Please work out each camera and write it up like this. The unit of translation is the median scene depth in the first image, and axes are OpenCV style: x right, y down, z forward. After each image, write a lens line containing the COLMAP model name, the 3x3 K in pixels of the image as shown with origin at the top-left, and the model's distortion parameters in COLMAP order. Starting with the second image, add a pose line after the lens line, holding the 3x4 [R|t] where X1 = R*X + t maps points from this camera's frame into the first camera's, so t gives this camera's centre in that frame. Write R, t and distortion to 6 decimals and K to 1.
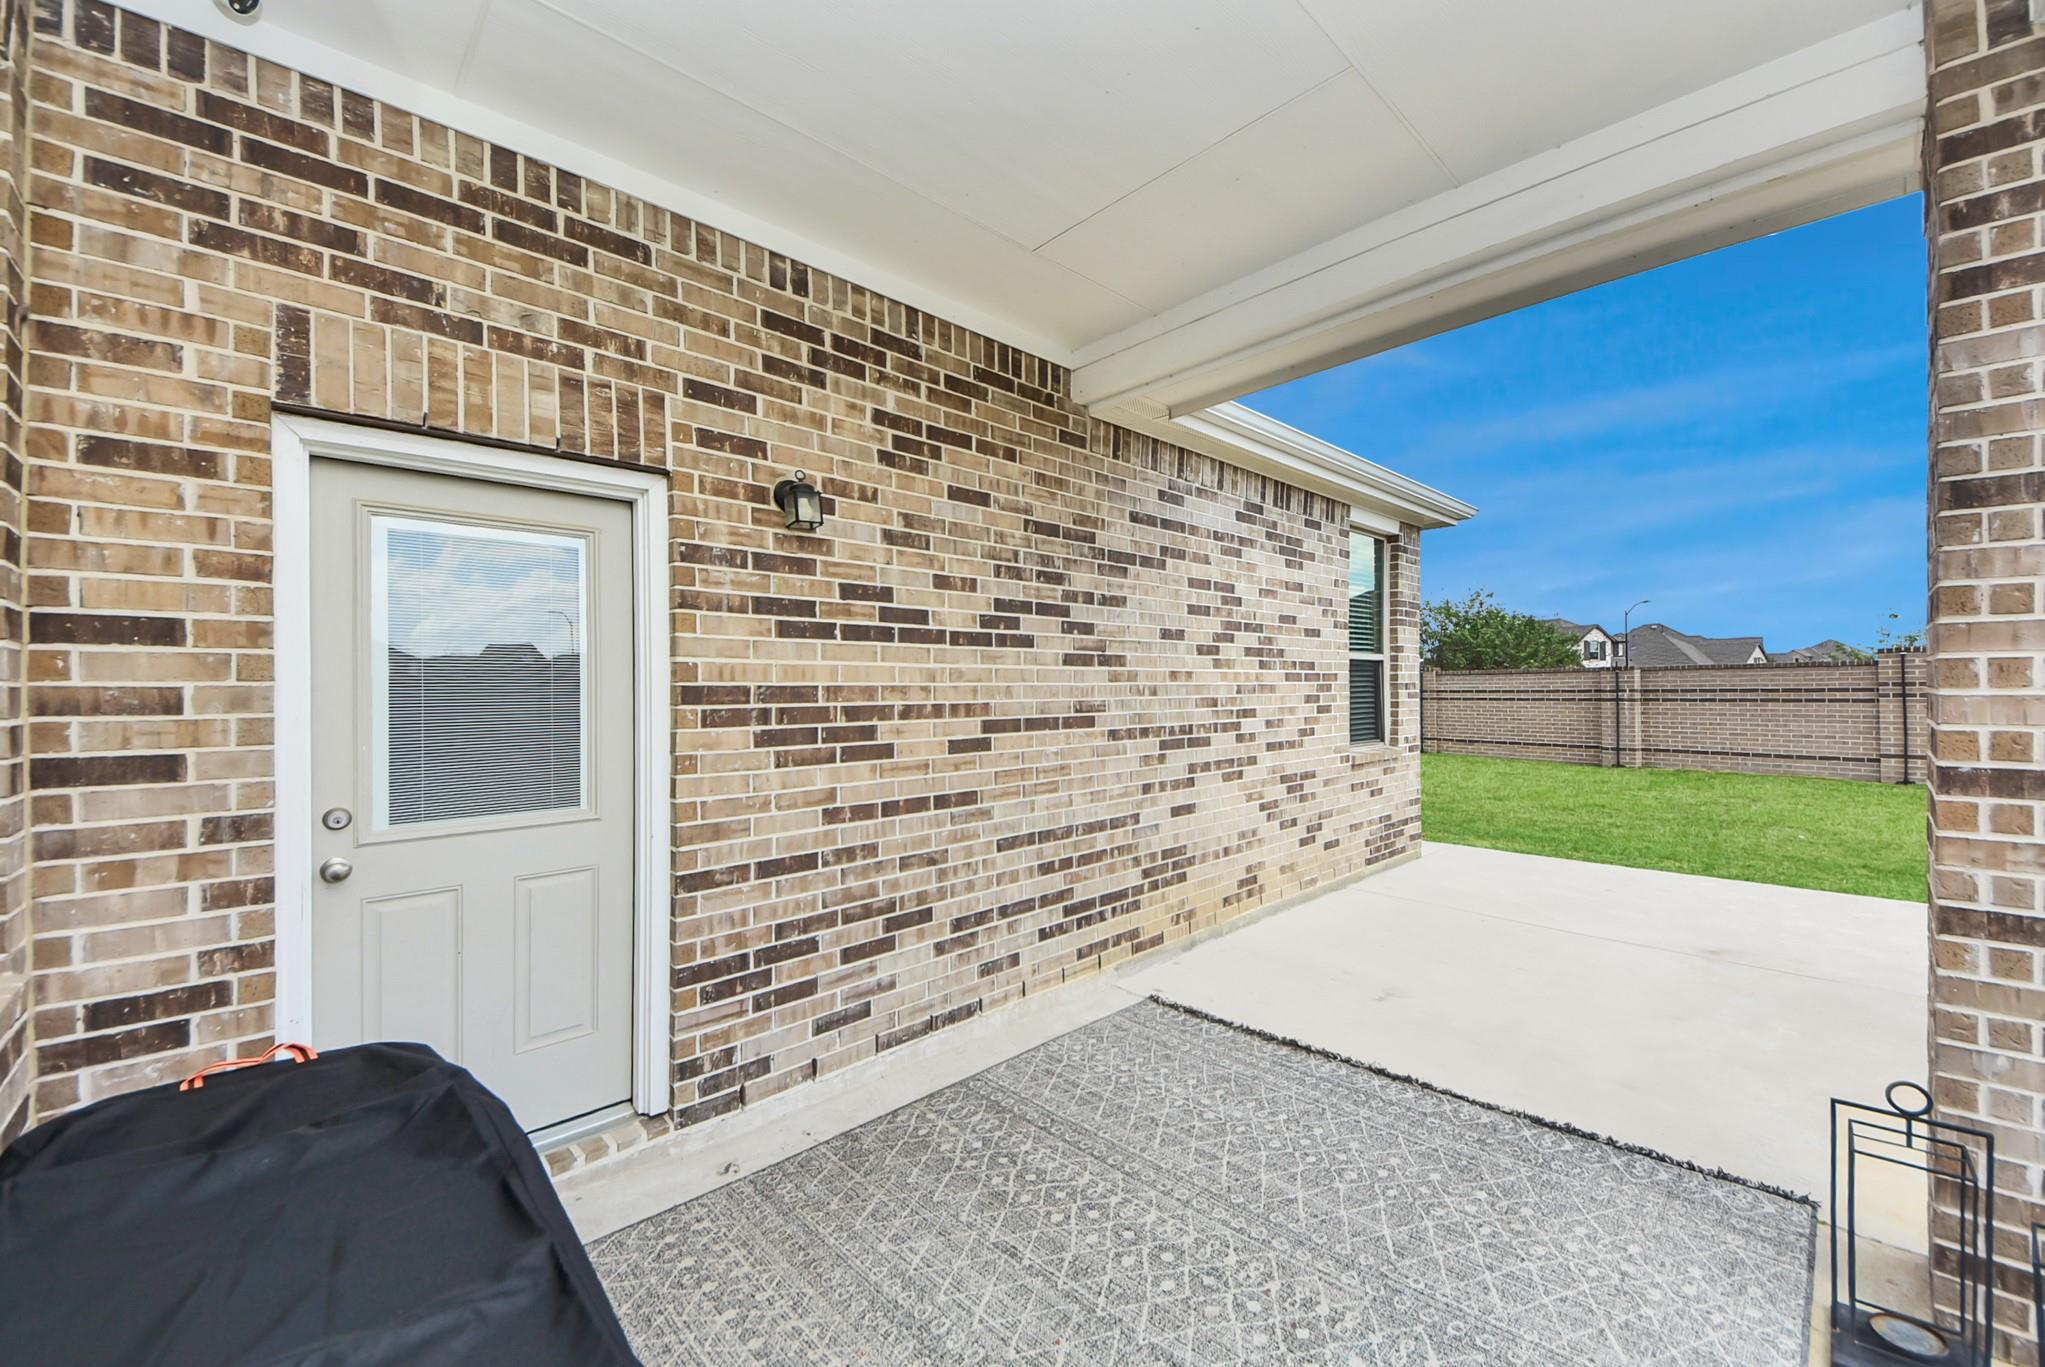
lens RADIAL K [[793.2, 0, 1076.4], [0, 793.2, 677.1], [0, 0, 1]] dist [0.007408, -0.000327]
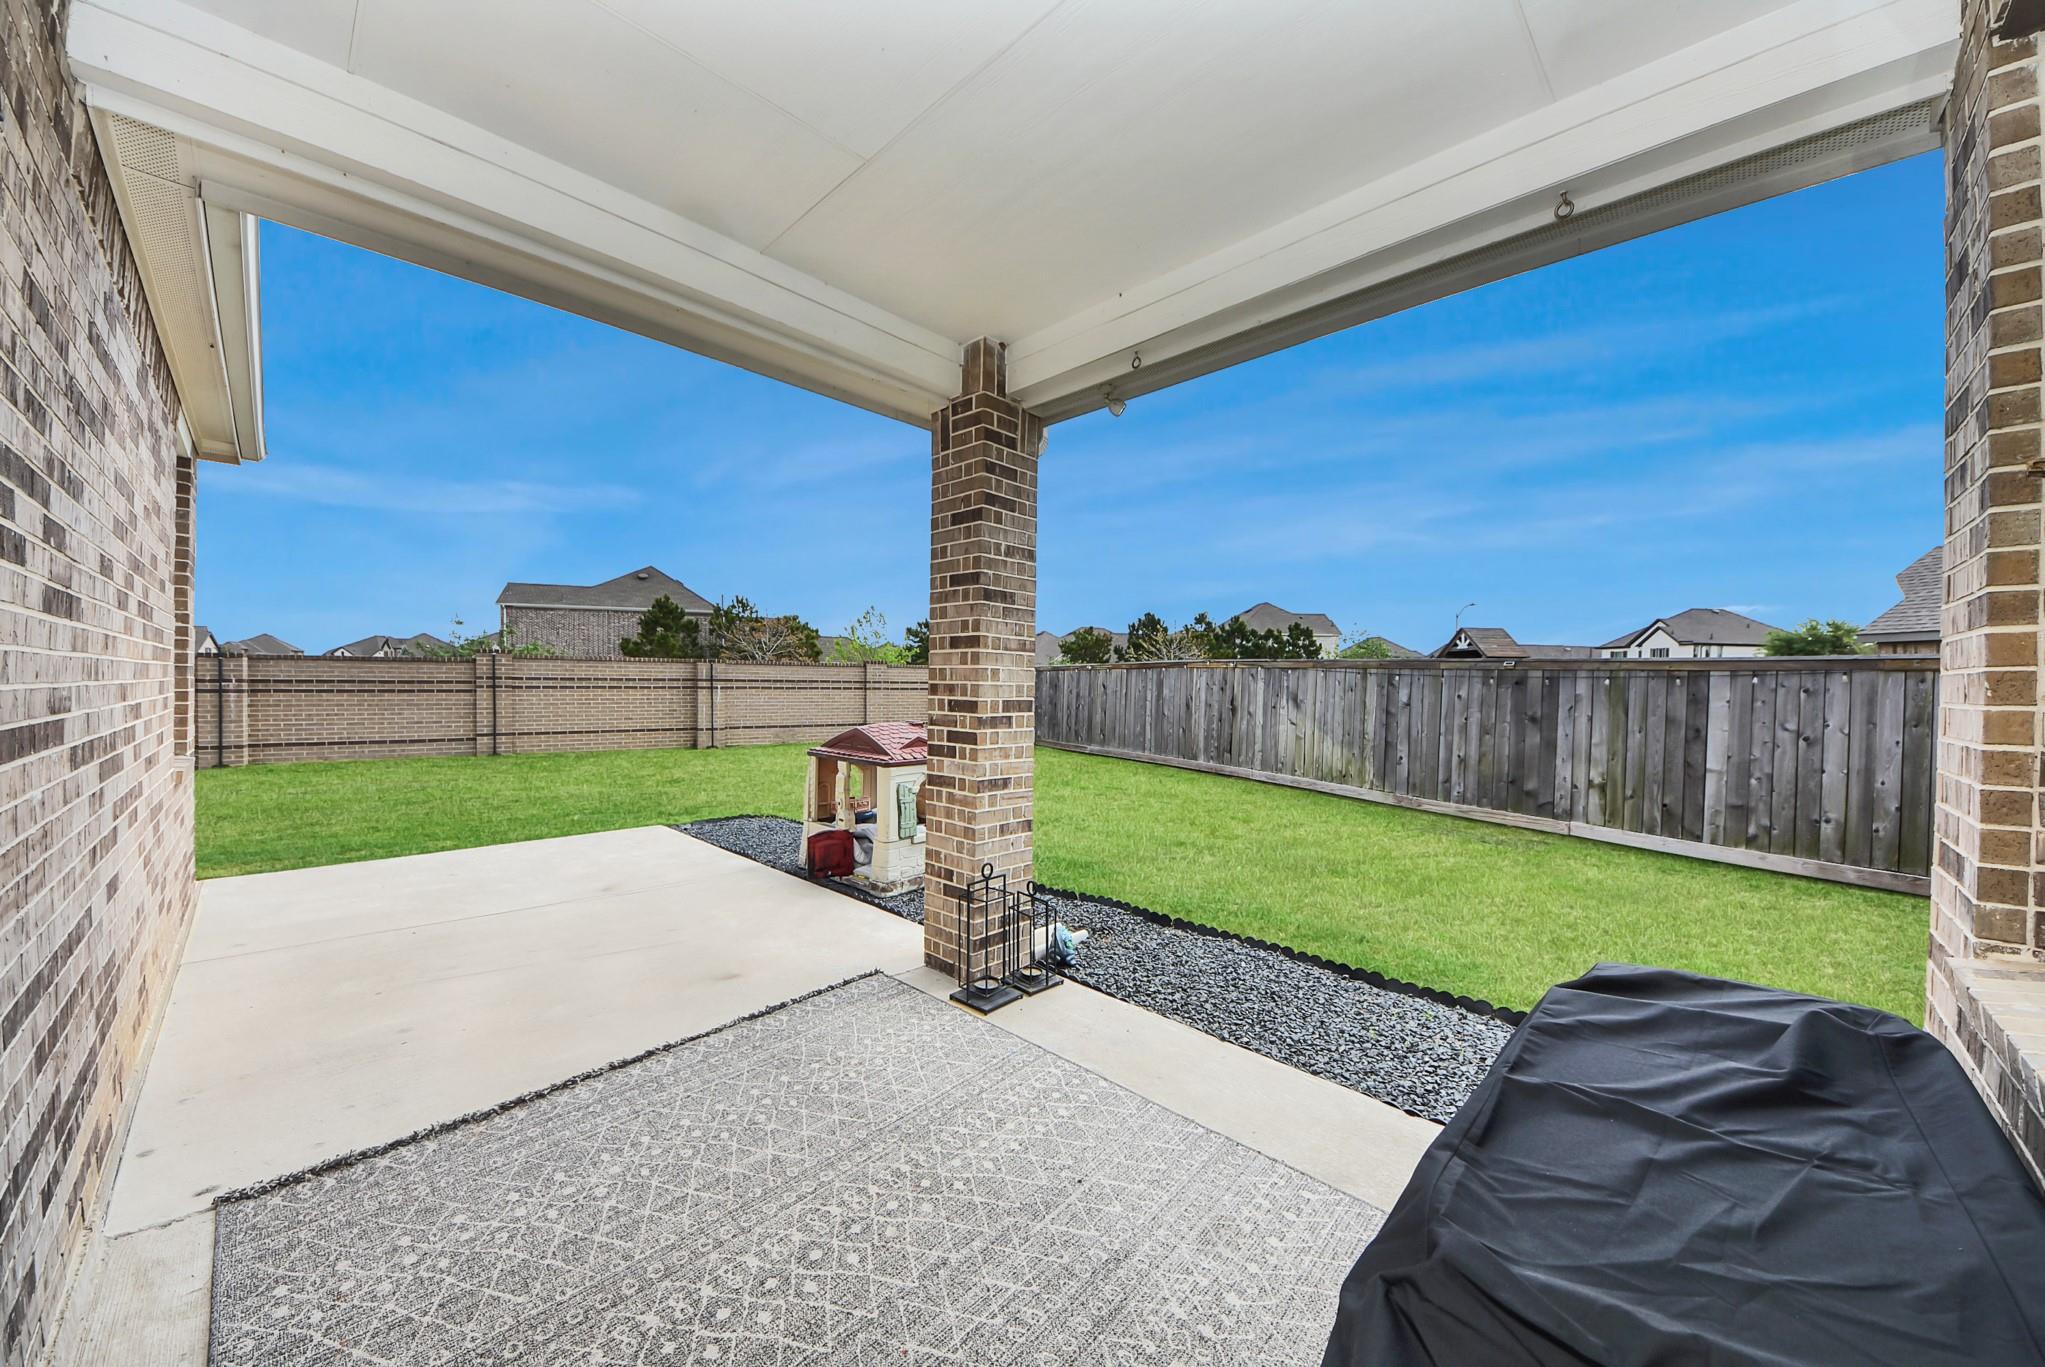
lens RADIAL K [[740.9, 0, 1025.0], [0, 740.9, 688.1], [0, 0, 1]] dist [-0.007032, -0.000733]
pose [[-0.007526, 0.001111, 0.999971, -0.402214], [-0.024784, 0.999692, -0.001297, 0.013966], [-0.999664, -0.024793, -0.007496, 0.388744]]
